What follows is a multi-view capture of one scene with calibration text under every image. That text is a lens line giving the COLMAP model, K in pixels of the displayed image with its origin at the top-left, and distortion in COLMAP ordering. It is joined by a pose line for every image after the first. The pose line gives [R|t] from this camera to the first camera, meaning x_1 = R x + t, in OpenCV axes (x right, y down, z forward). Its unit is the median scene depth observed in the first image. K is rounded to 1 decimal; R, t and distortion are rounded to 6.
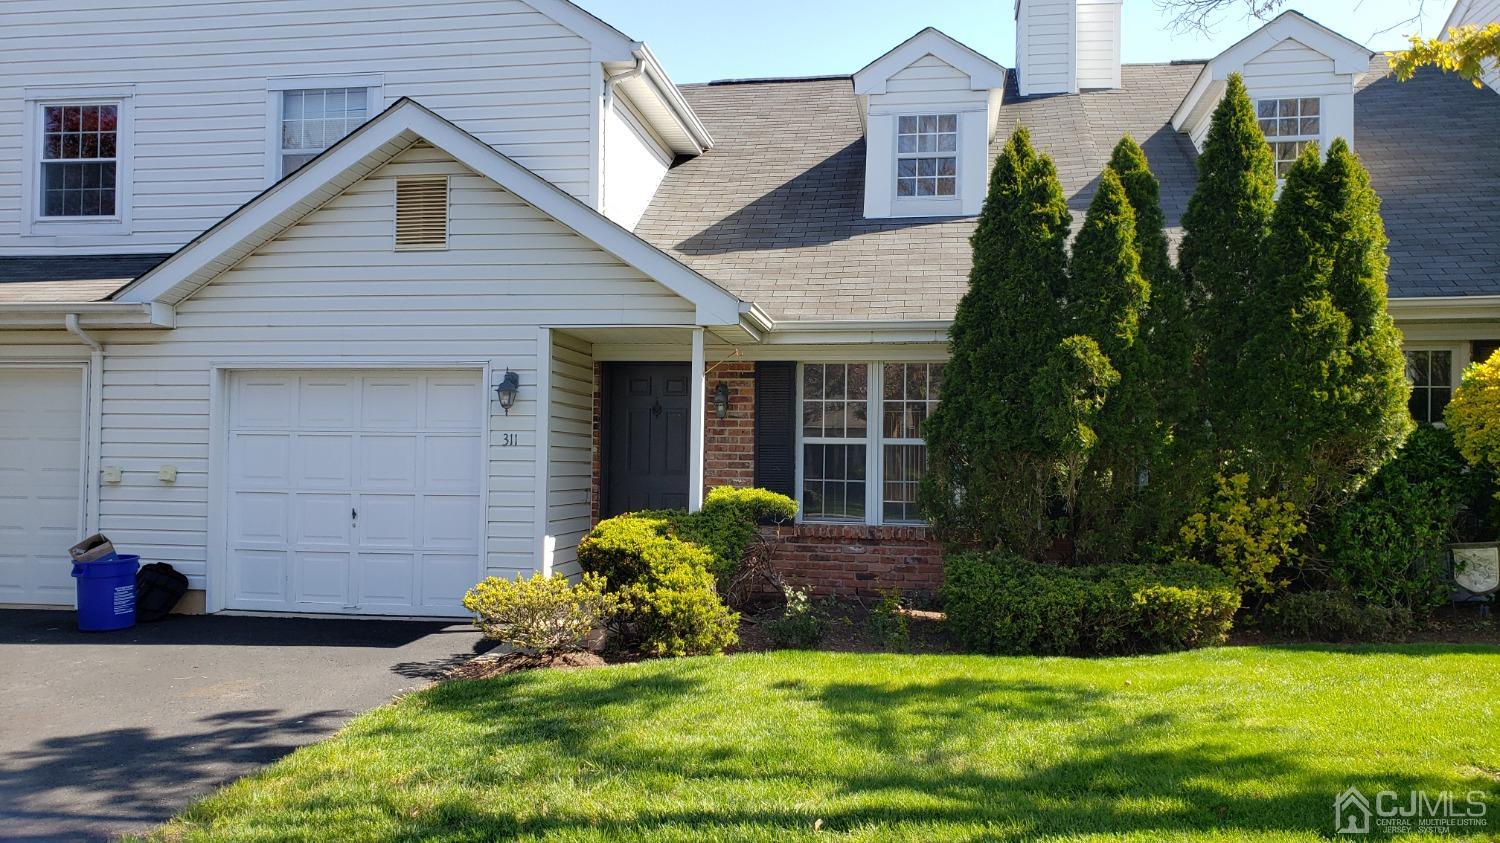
lens RADIAL K [[1158.8, 0, 750.0], [0, 1158.8, 421.5], [0, 0, 1]] dist [0.000528, 0.000557]
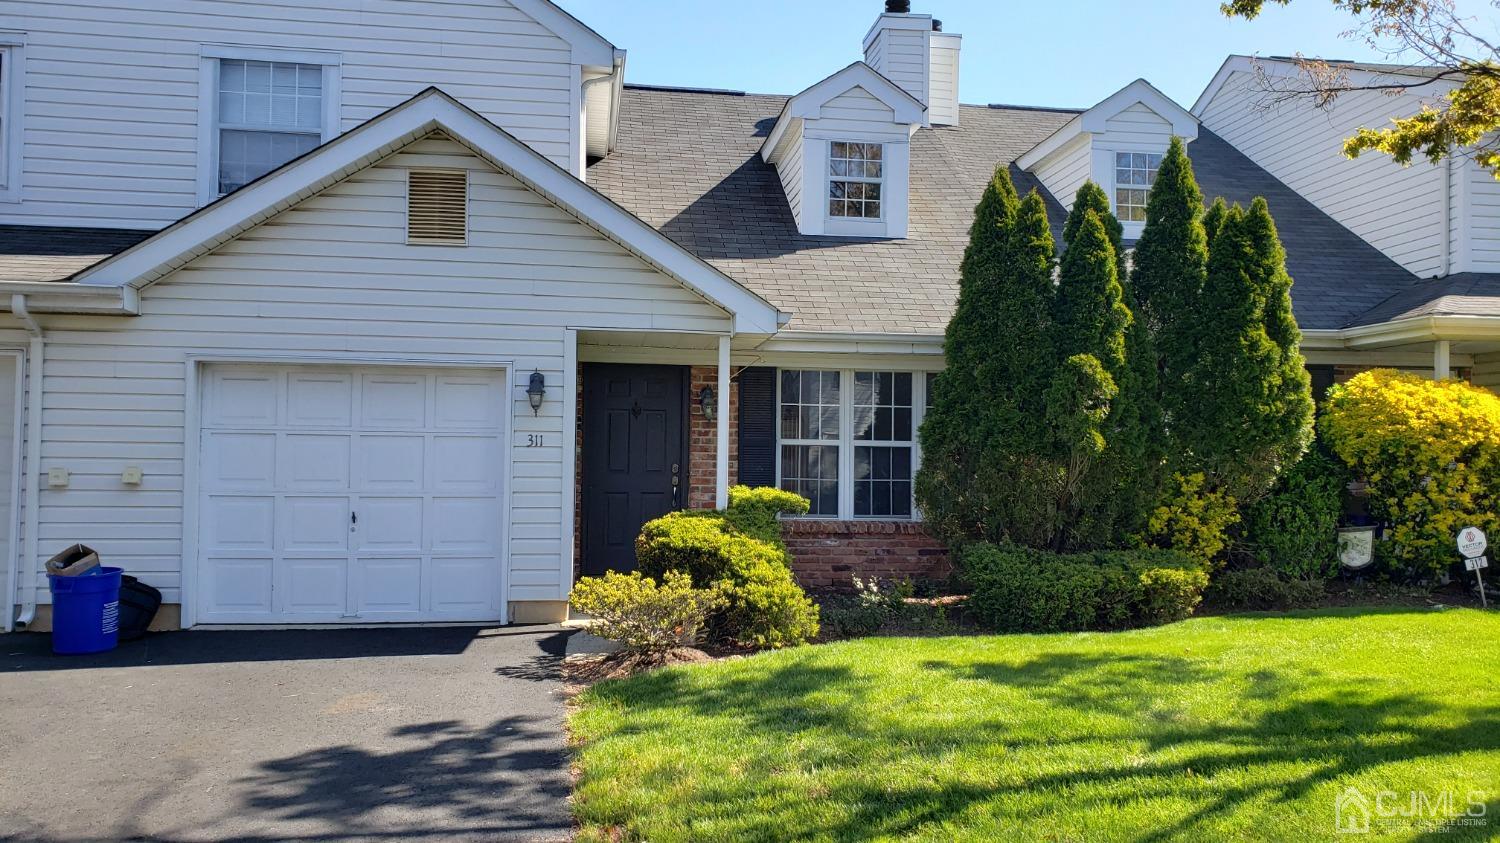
lens RADIAL K [[1142.5, 0, 750.0], [0, 1142.5, 421.5], [0, 0, 1]] dist [0.014189, -0.001814]
pose [[0.955059, 0.010145, 0.296242, -0.323626], [-0.011144, 0.999936, 0.001686, -0.004562], [-0.296206, -0.004911, 0.955111, 0.005715]]
